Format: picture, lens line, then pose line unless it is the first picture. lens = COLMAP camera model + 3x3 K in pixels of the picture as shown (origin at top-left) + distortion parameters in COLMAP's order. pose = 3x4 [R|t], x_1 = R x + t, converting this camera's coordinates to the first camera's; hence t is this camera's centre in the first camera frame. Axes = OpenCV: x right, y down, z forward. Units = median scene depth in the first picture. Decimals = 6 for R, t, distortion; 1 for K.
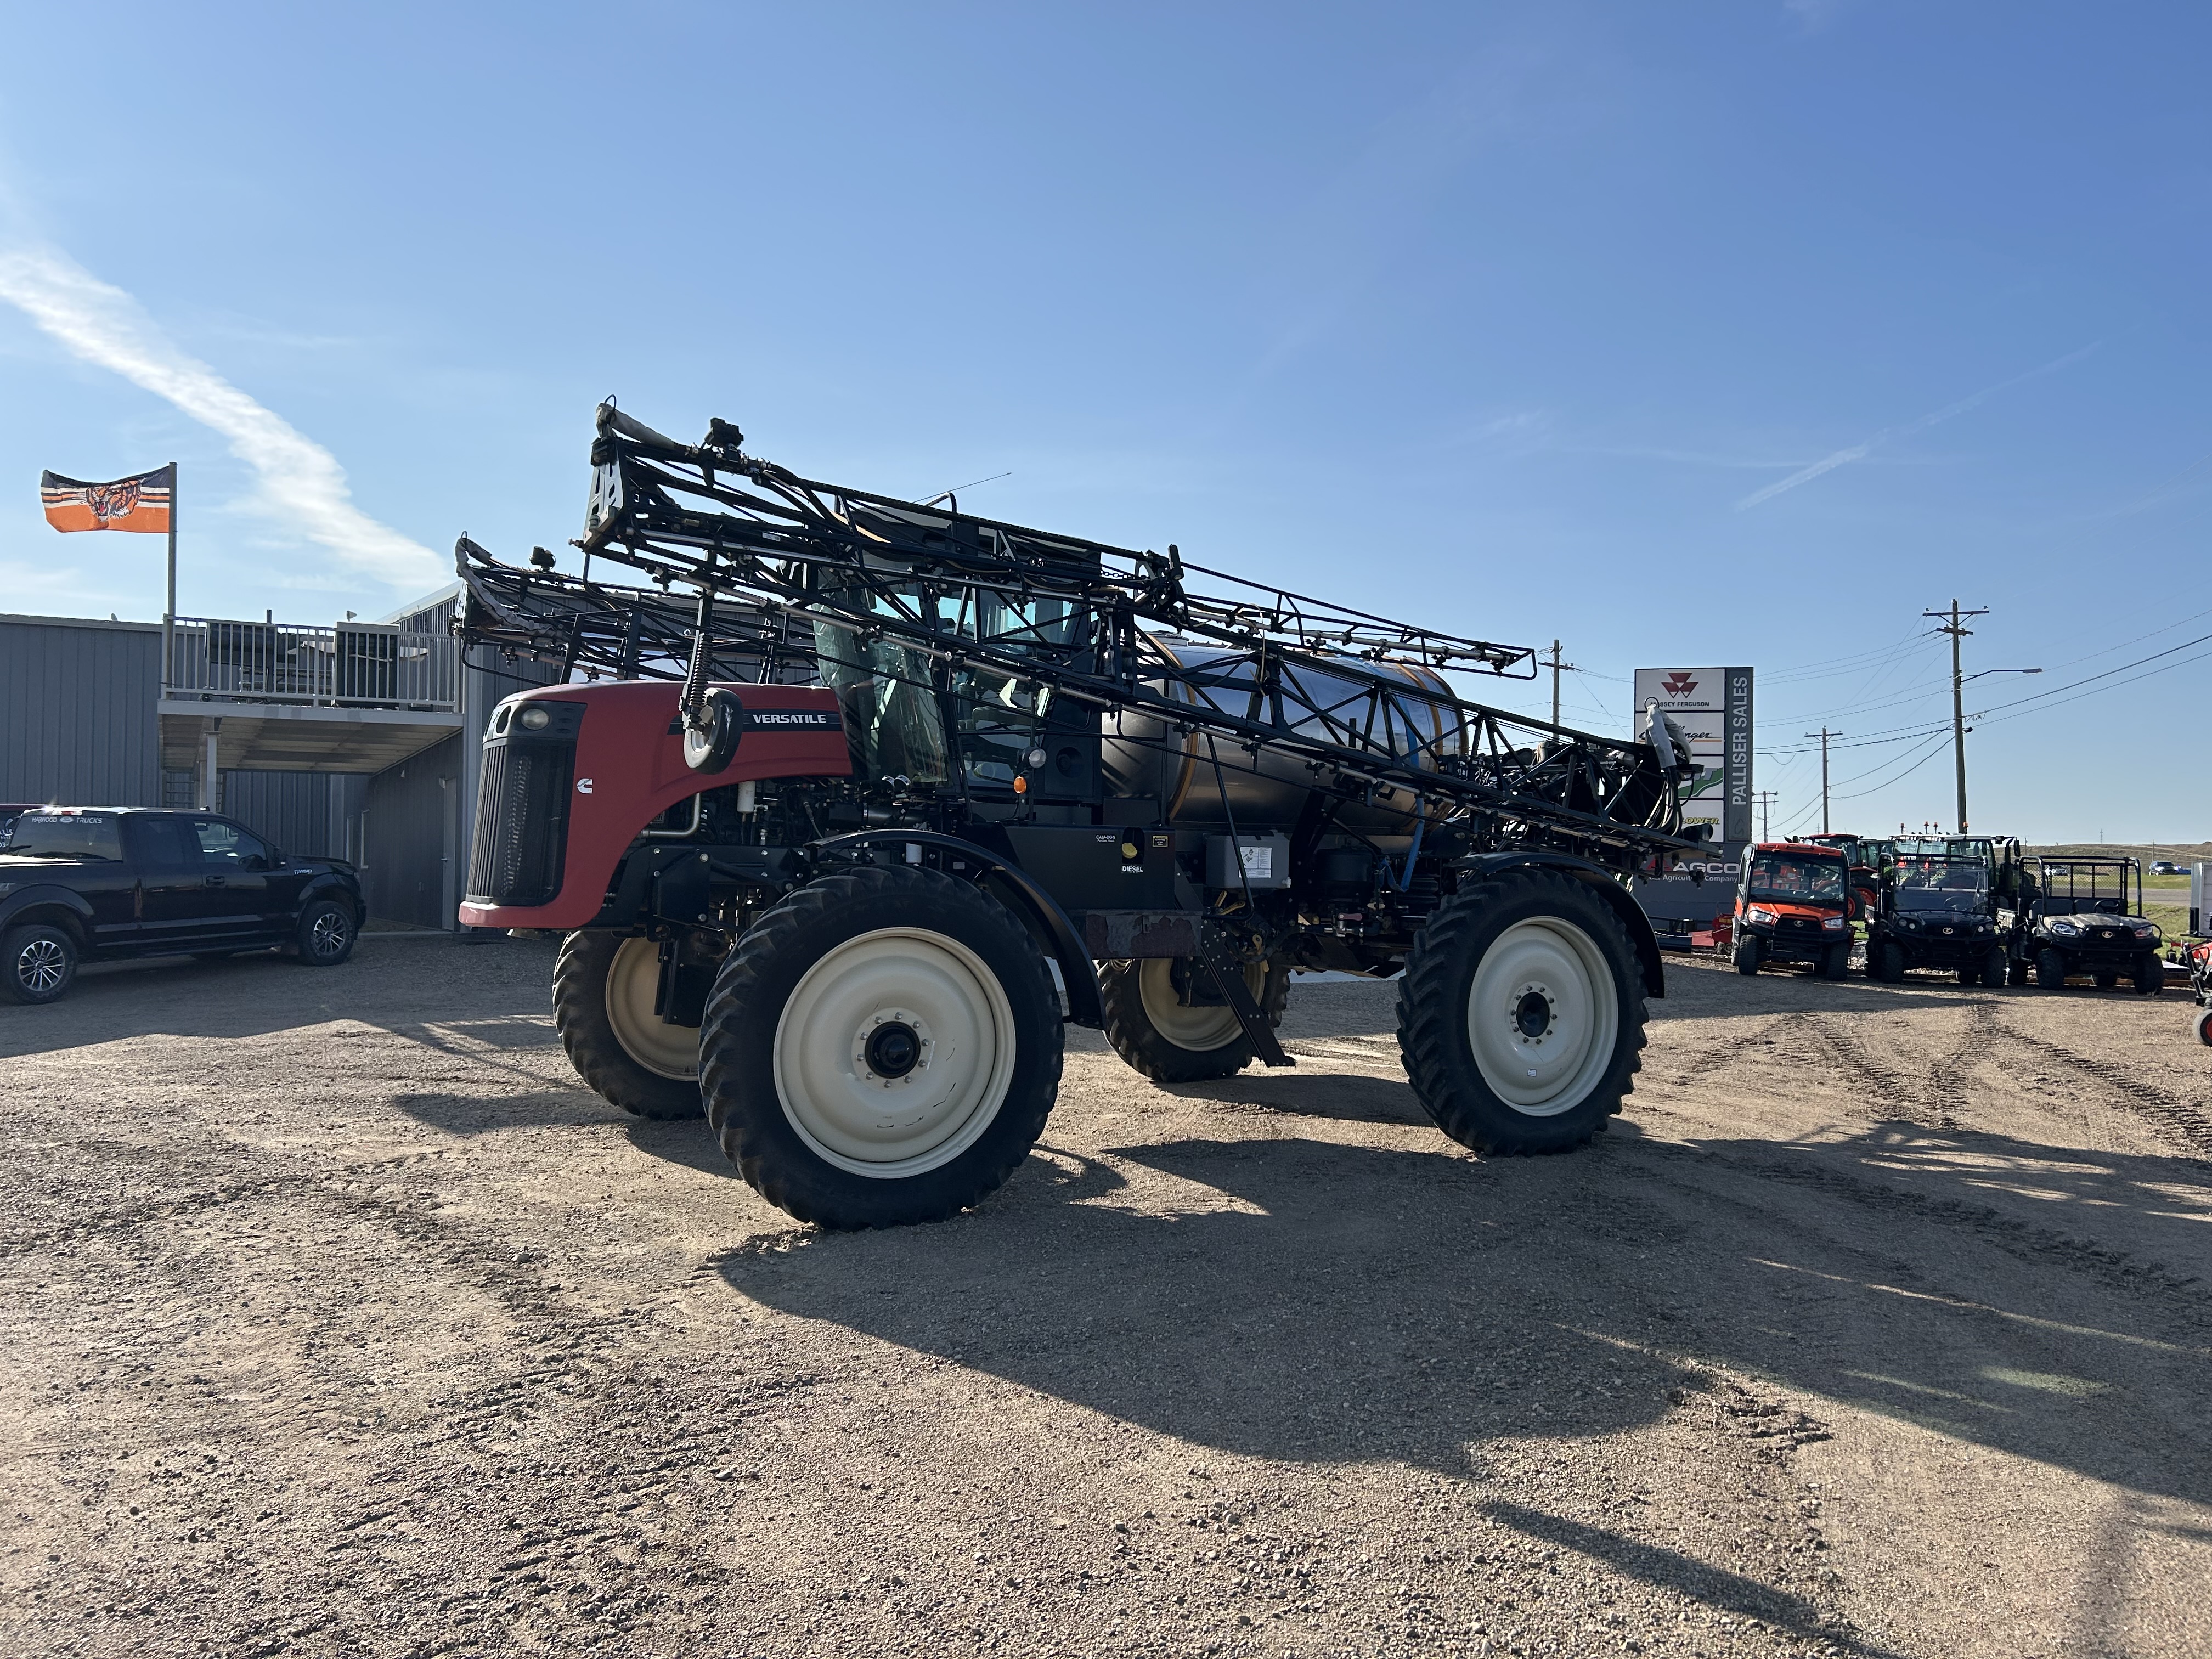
lens RADIAL K [[1663.9, 0, 1119.5], [0, 1663.9, 826.8], [0, 0, 1]] dist [0.050944, -0.068480]
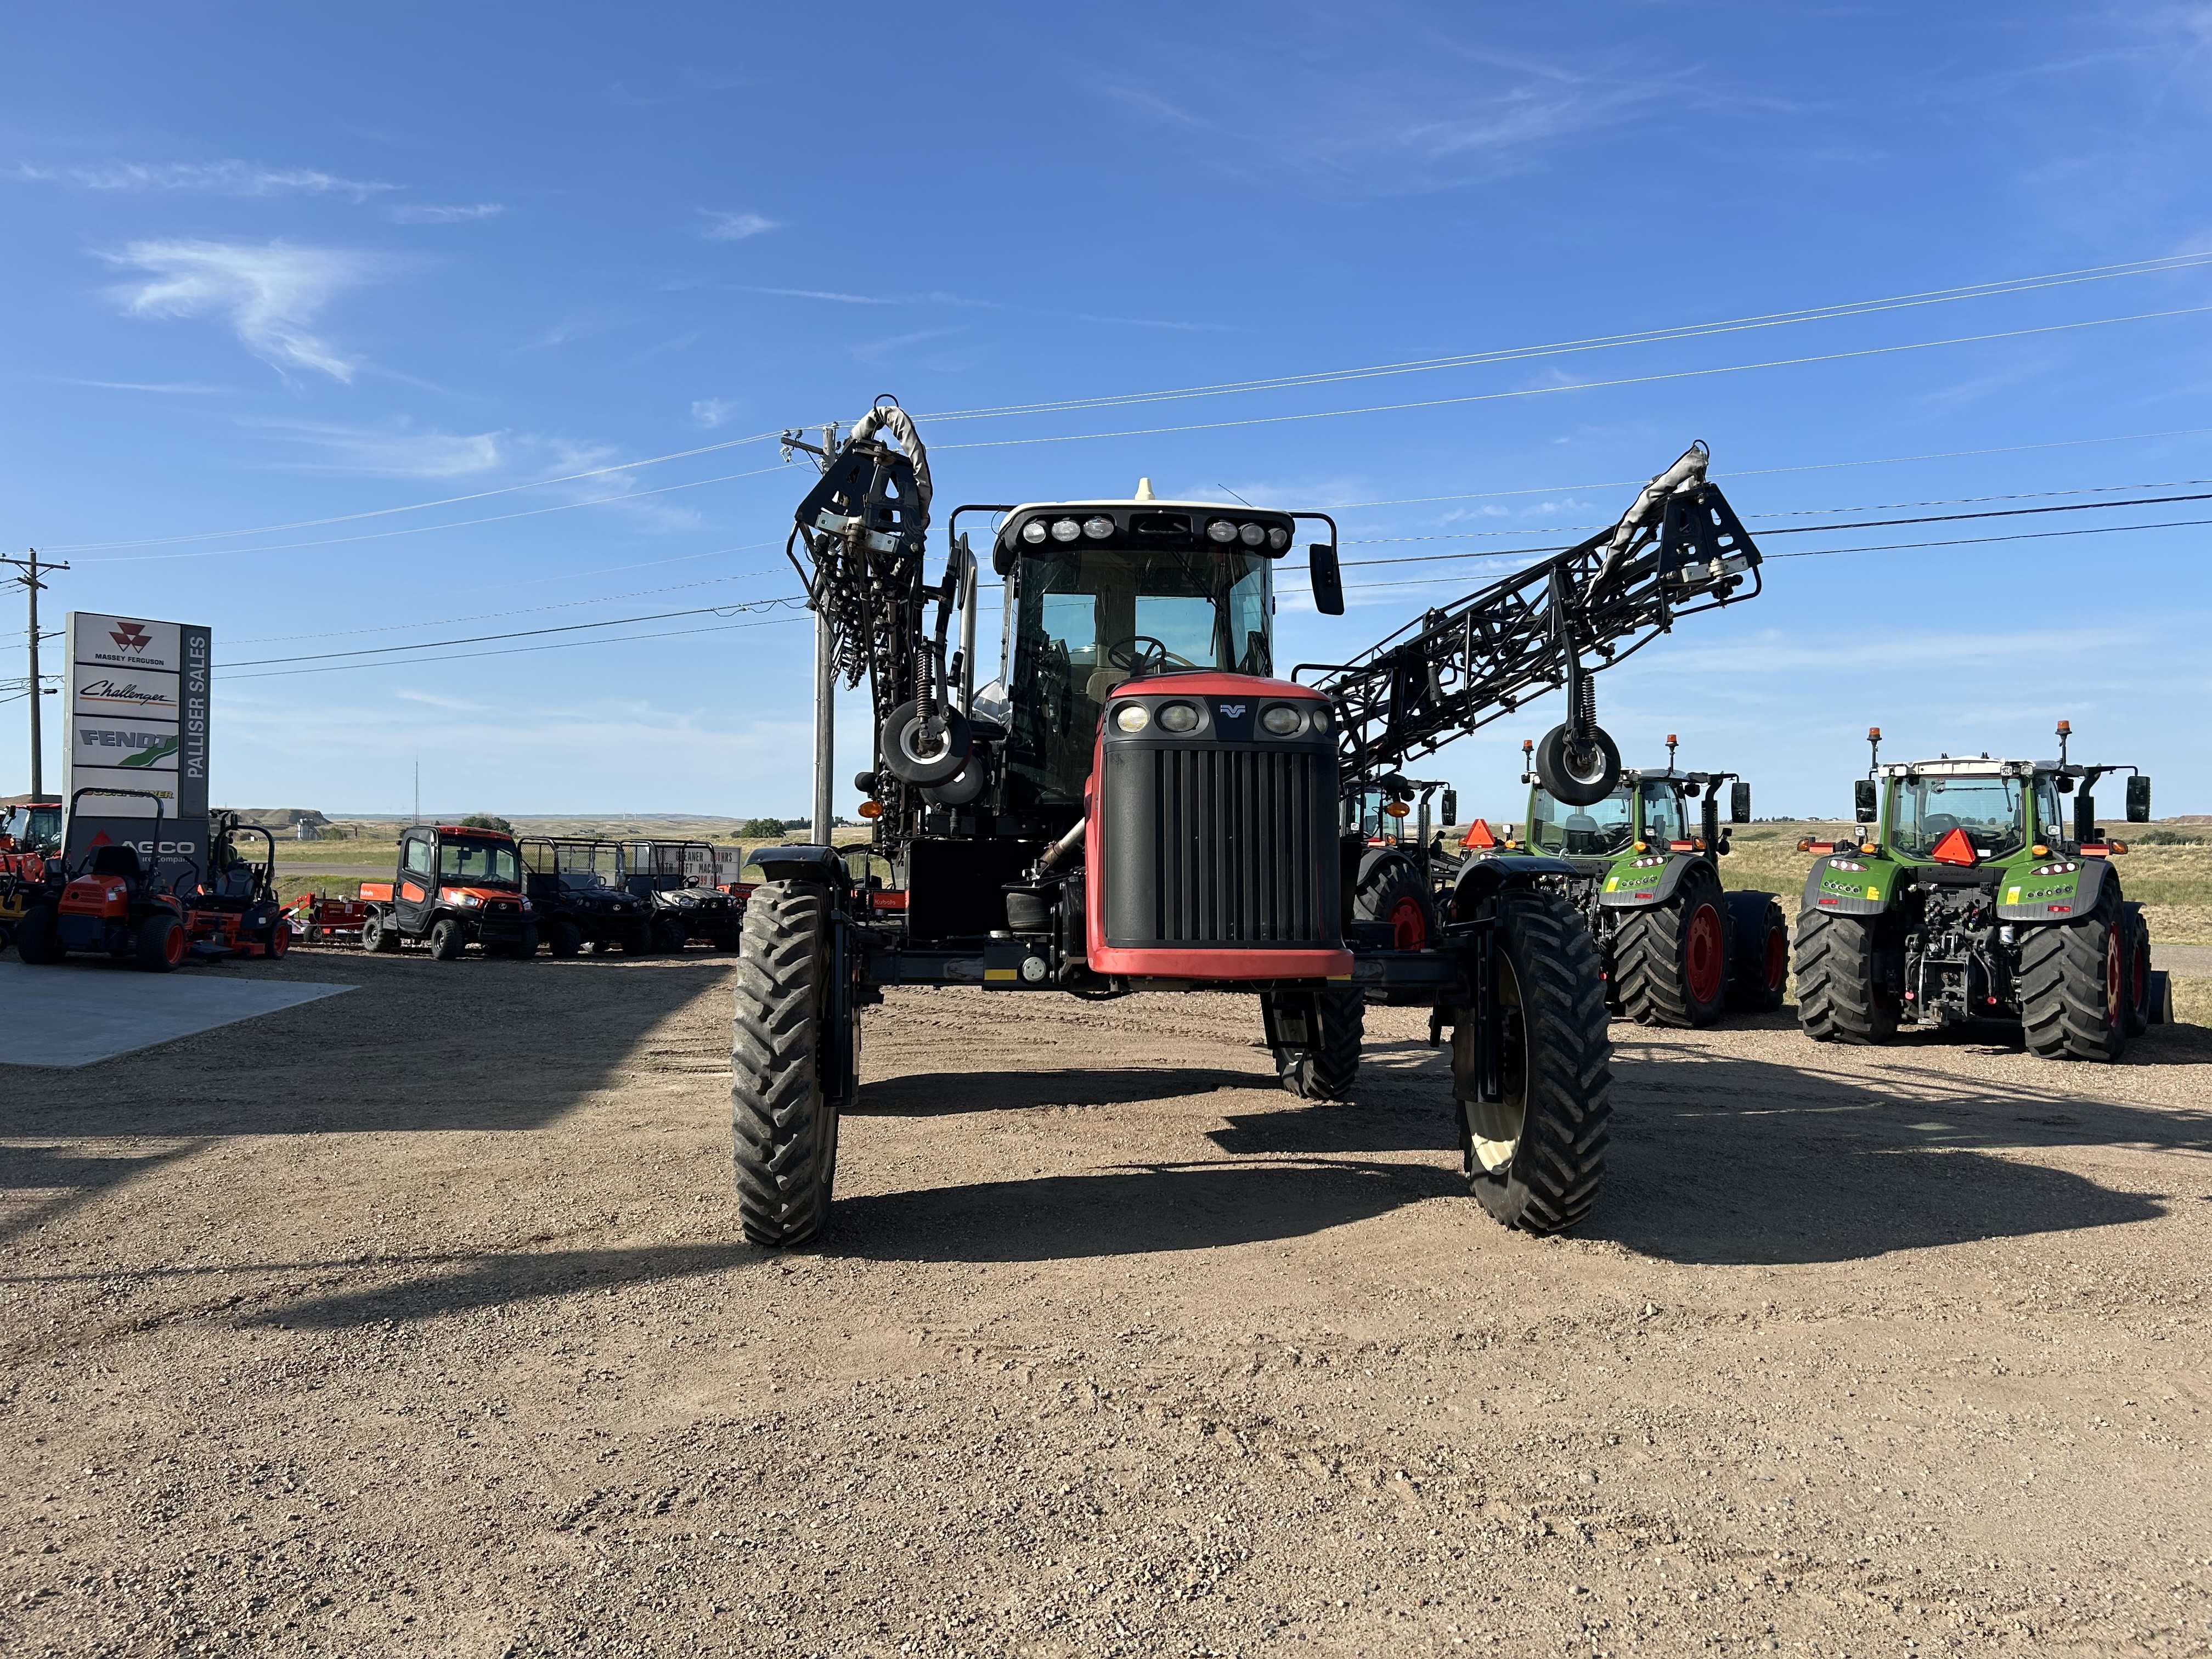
lens RADIAL K [[1663.9, 0, 1119.5], [0, 1663.9, 826.8], [0, 0, 1]] dist [0.050944, -0.068480]
pose [[0.355619, 0.006770, 0.934606, -0.889373], [-0.027514, 0.999616, 0.003228, -0.009619], [-0.934226, -0.026863, 0.355669, 0.614397]]
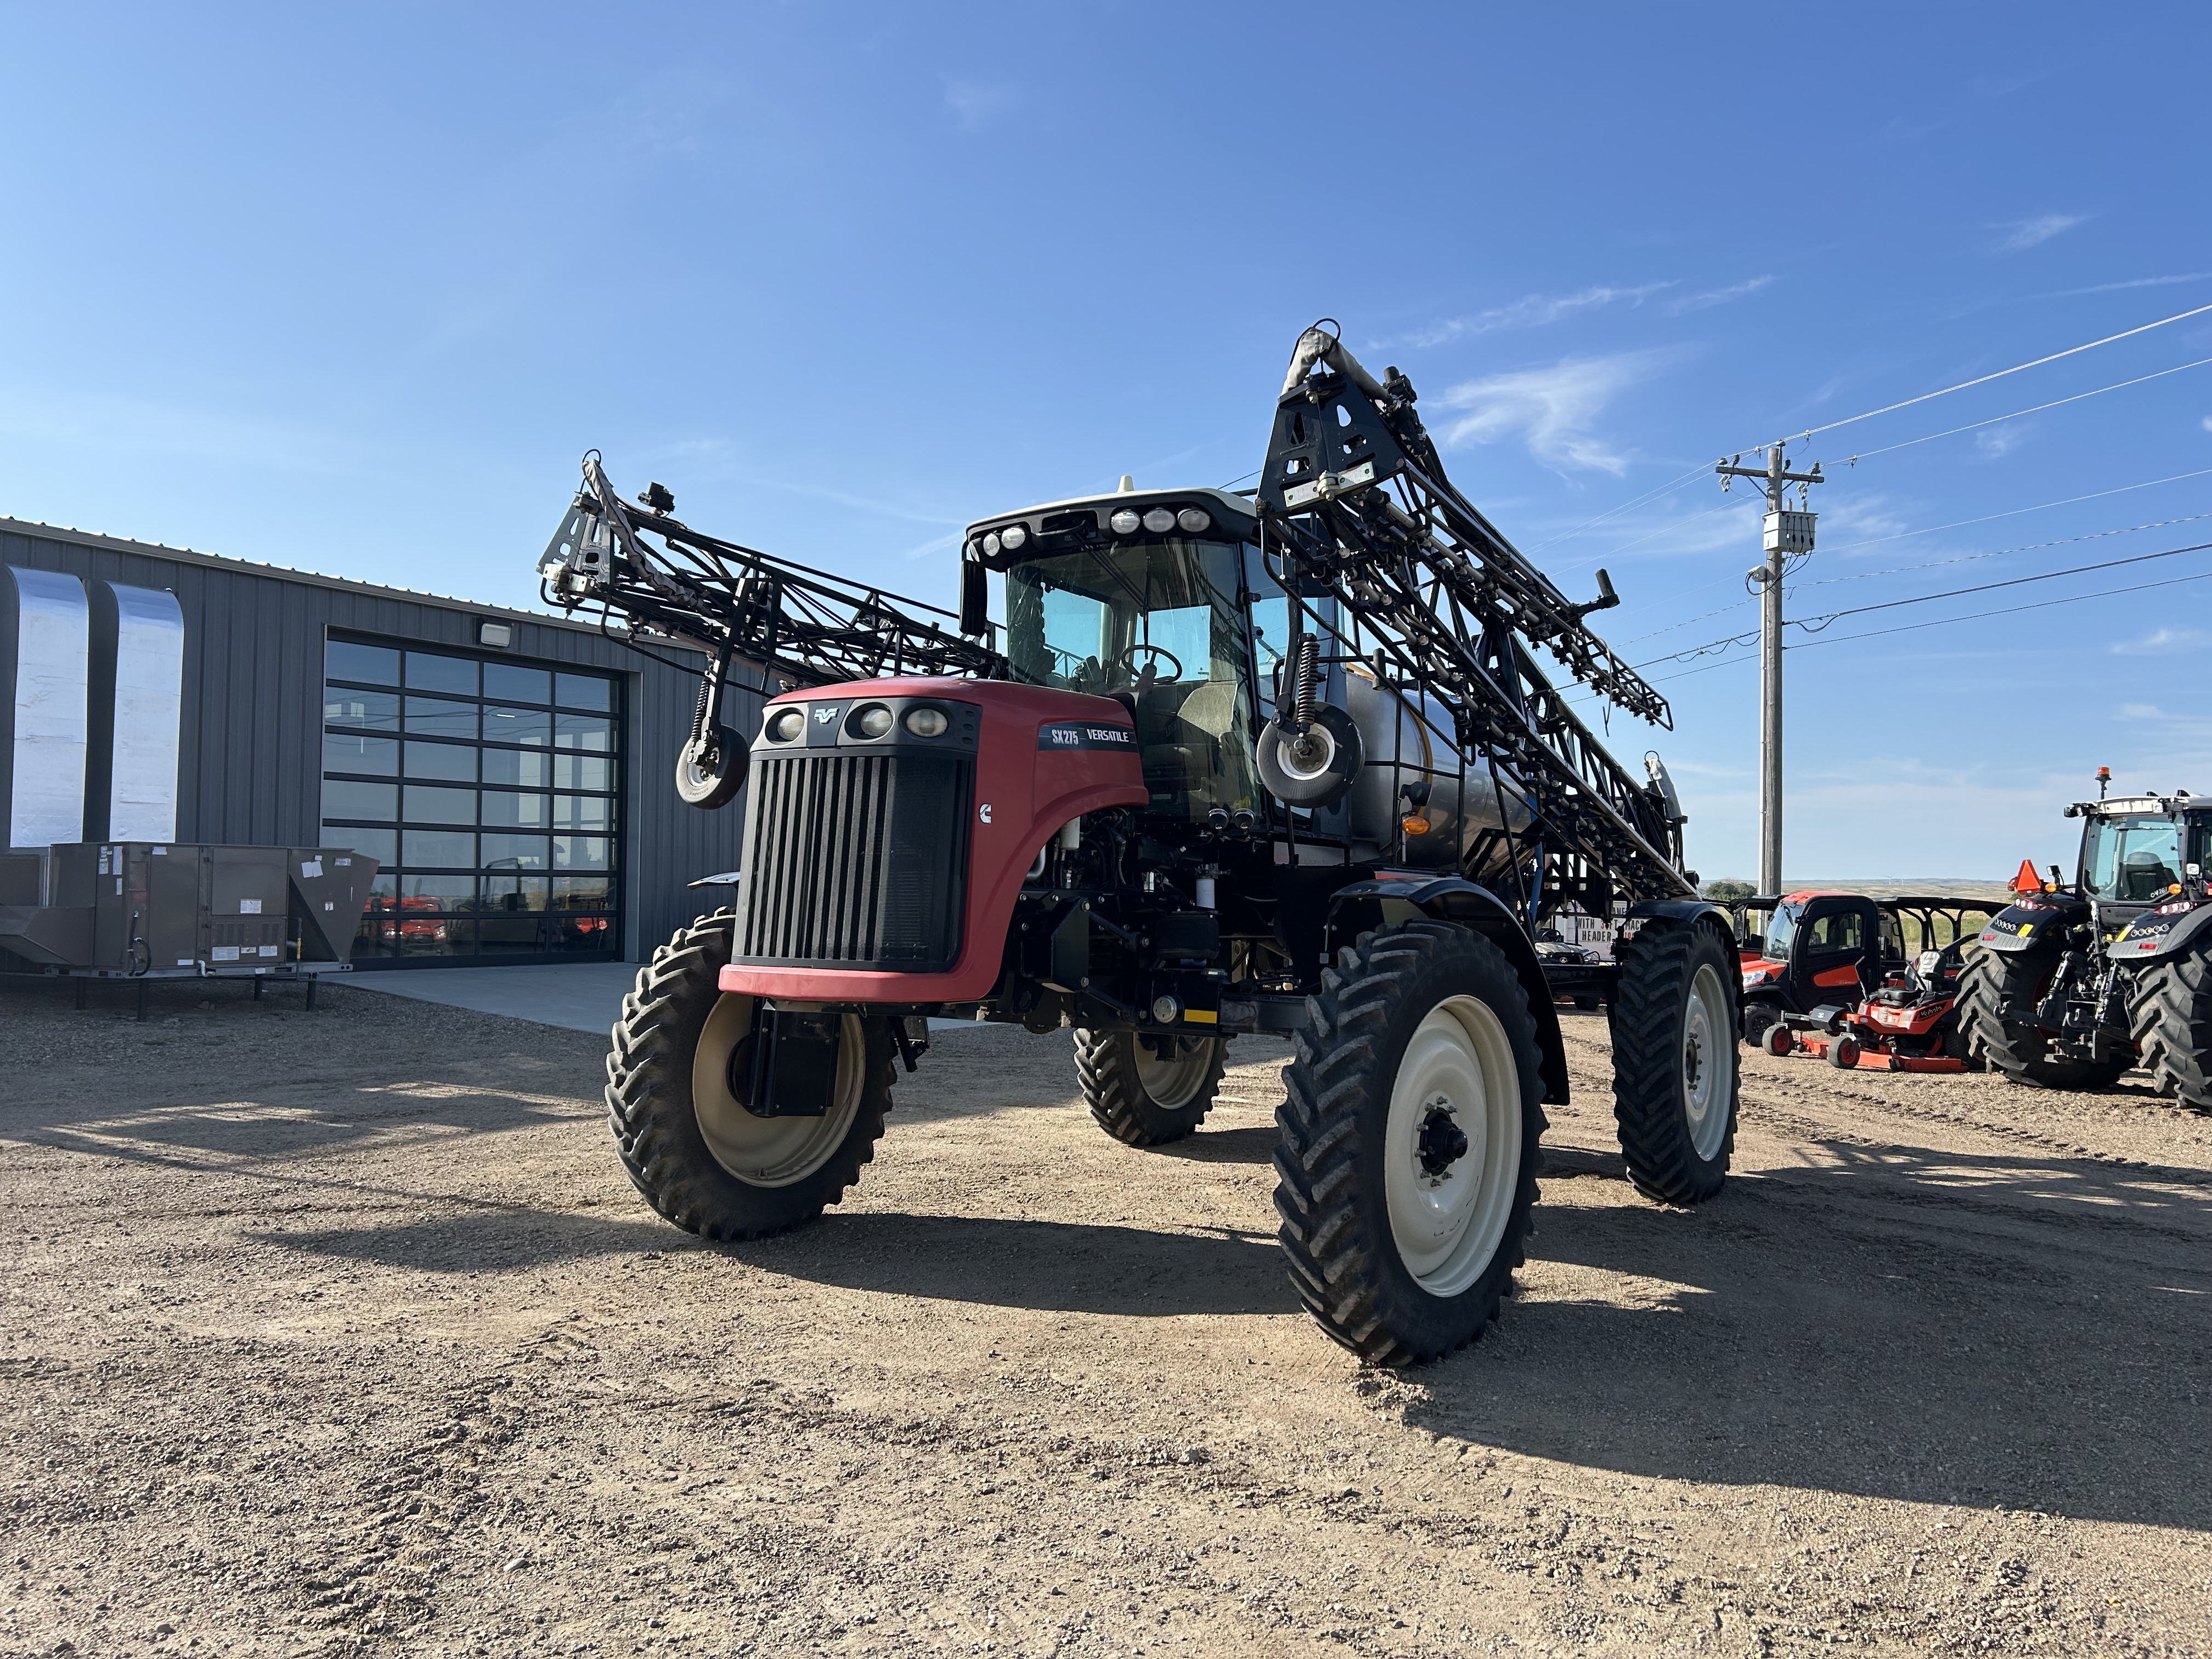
lens RADIAL K [[1662.9, 0, 1143.2], [0, 1662.9, 830.9], [0, 0, 1]] dist [0.068413, -0.076767]
pose [[0.885050, 0.023853, 0.464885, -0.477643], [-0.018227, 0.999696, -0.016594, -0.004199], [-0.465139, 0.006213, 0.885216, 0.231481]]
